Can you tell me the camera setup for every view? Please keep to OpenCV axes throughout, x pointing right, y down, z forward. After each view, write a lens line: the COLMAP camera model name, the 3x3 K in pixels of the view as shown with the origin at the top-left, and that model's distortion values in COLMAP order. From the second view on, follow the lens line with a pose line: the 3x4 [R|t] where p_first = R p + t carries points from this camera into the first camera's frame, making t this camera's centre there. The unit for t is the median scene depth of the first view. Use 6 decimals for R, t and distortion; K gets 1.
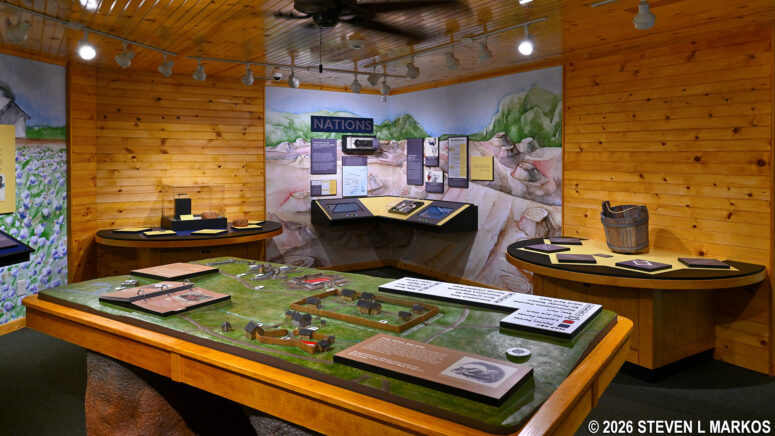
lens RADIAL K [[545.2, 0, 388.7], [0, 545.2, 161.0], [0, 0, 1]] dist [0.002523, 0.000259]
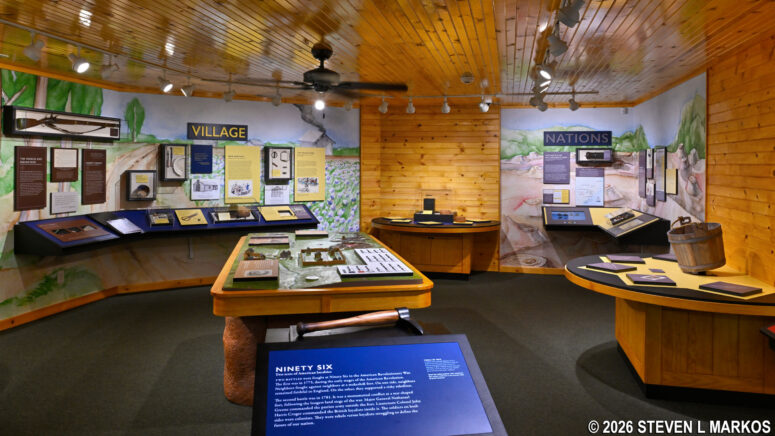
lens RADIAL K [[547.4, 0, 386.9], [0, 547.4, 164.5], [0, 0, 1]] dist [-0.001376, -0.000527]
pose [[0.700788, 0.001490, -0.713368, 0.442851], [-0.011073, 0.999900, -0.008789, -0.001706], [0.713283, 0.014058, 0.700735, -0.020183]]
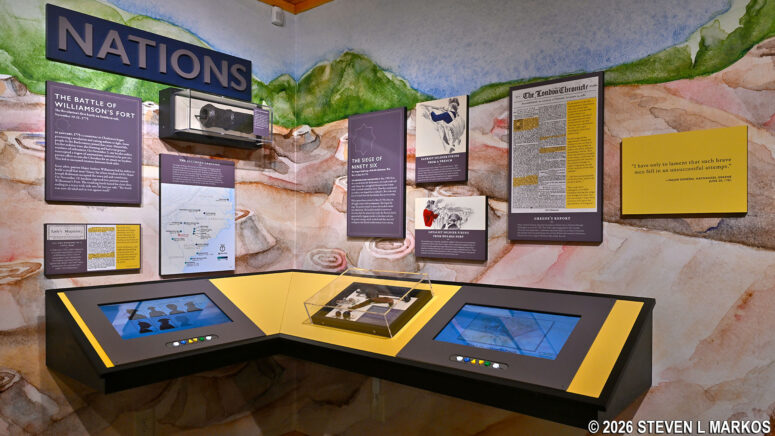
lens RADIAL K [[527.0, 0, 378.1], [0, 527.0, 231.7], [0, 0, 1]] dist [-0.003980, -0.001402]
pose [[0.957083, 0.005503, 0.289760, -0.053294], [-0.006512, 0.999976, 0.002520, 0.038803], [-0.289739, -0.004299, 0.957096, 0.686032]]
